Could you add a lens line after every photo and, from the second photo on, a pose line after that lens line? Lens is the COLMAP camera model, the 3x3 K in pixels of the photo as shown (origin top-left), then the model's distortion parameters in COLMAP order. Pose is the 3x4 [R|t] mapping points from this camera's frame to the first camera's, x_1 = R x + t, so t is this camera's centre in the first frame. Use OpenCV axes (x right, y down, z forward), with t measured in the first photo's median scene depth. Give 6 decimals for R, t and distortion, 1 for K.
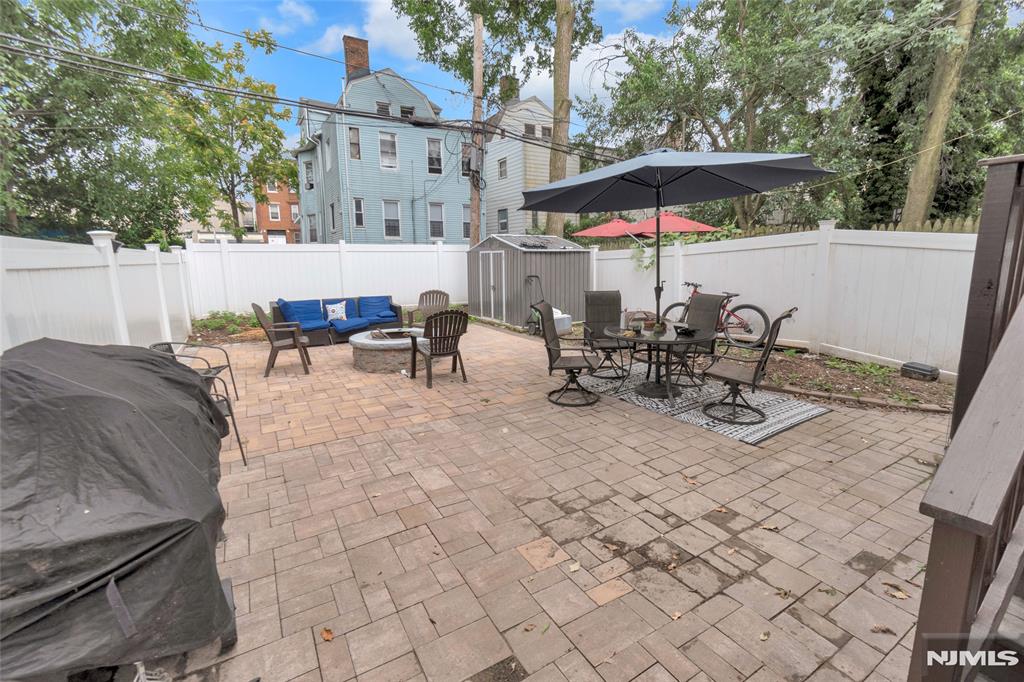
lens RADIAL K [[455.0, 0, 515.1], [0, 455.0, 336.3], [0, 0, 1]] dist [0.009077, -0.000084]
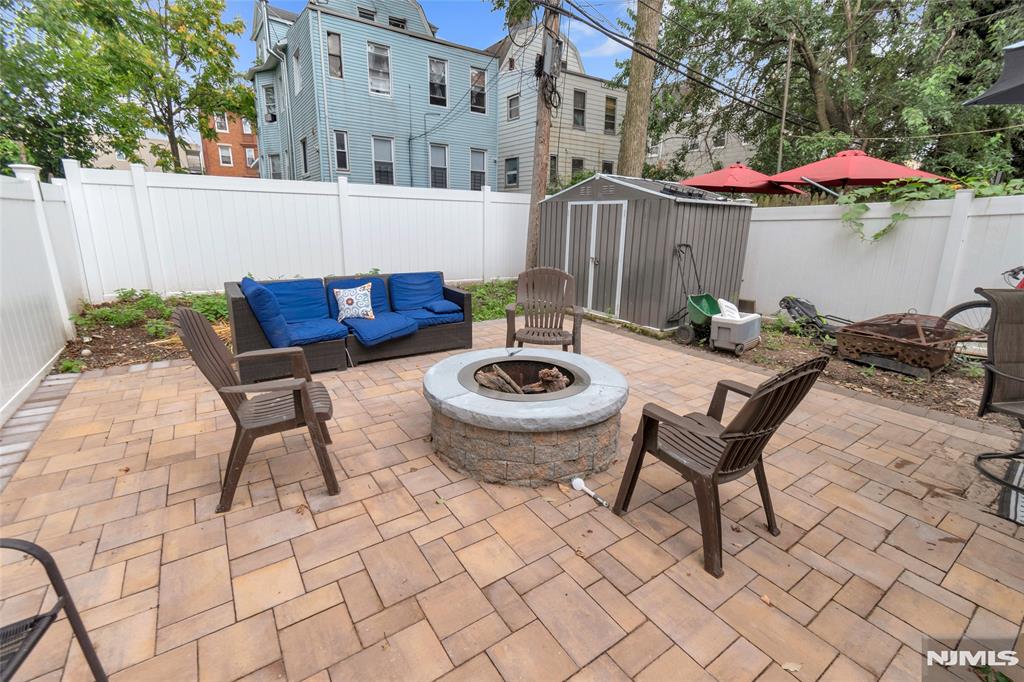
lens RADIAL K [[455.0, 0, 517.5], [0, 455.0, 336.7], [0, 0, 1]] dist [0.009077, -0.000084]
pose [[0.997021, 0.012473, 0.076109, -0.095810], [-0.018570, 0.996627, 0.079937, -0.023994], [-0.074855, -0.081112, 0.993890, 0.177141]]
